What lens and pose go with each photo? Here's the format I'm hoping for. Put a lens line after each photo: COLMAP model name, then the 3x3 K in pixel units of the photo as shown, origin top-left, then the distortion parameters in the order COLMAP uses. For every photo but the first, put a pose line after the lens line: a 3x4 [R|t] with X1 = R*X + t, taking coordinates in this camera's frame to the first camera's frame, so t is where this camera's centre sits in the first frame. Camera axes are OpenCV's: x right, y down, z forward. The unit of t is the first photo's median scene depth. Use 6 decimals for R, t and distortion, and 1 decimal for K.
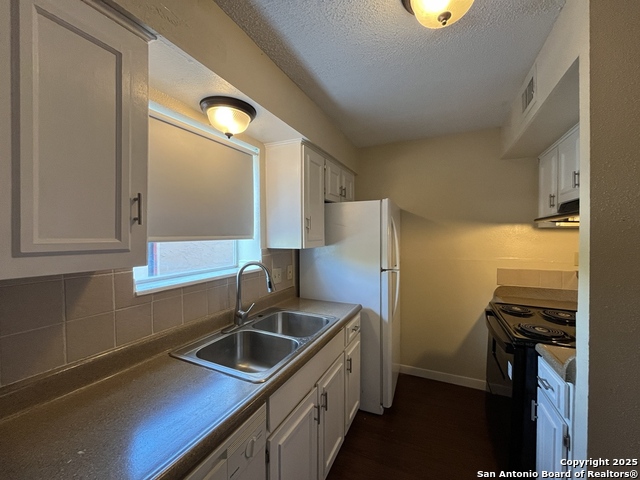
lens RADIAL K [[254.1, 0, 320.0], [0, 254.1, 240.0], [0, 0, 1]] dist [-0.012233, -0.000213]
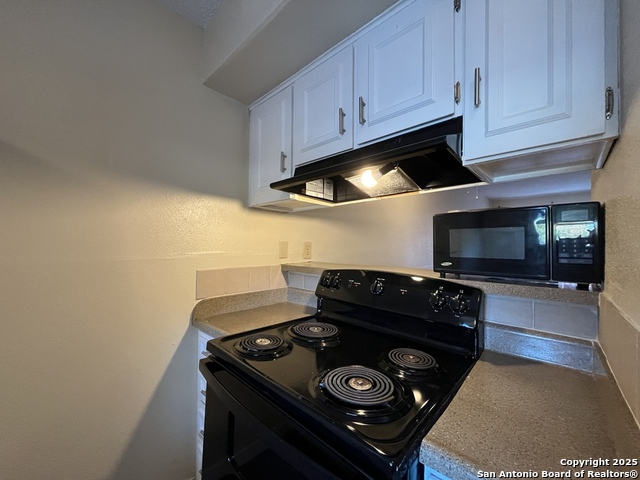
lens RADIAL K [[254.1, 0, 320.0], [0, 254.1, 240.0], [0, 0, 1]] dist [-0.012233, -0.000213]
pose [[0.307352, 0.020854, 0.951367, 0.261363], [0.010791, 0.999619, -0.025398, 0.064715], [-0.951535, 0.018073, 0.307010, 0.606209]]
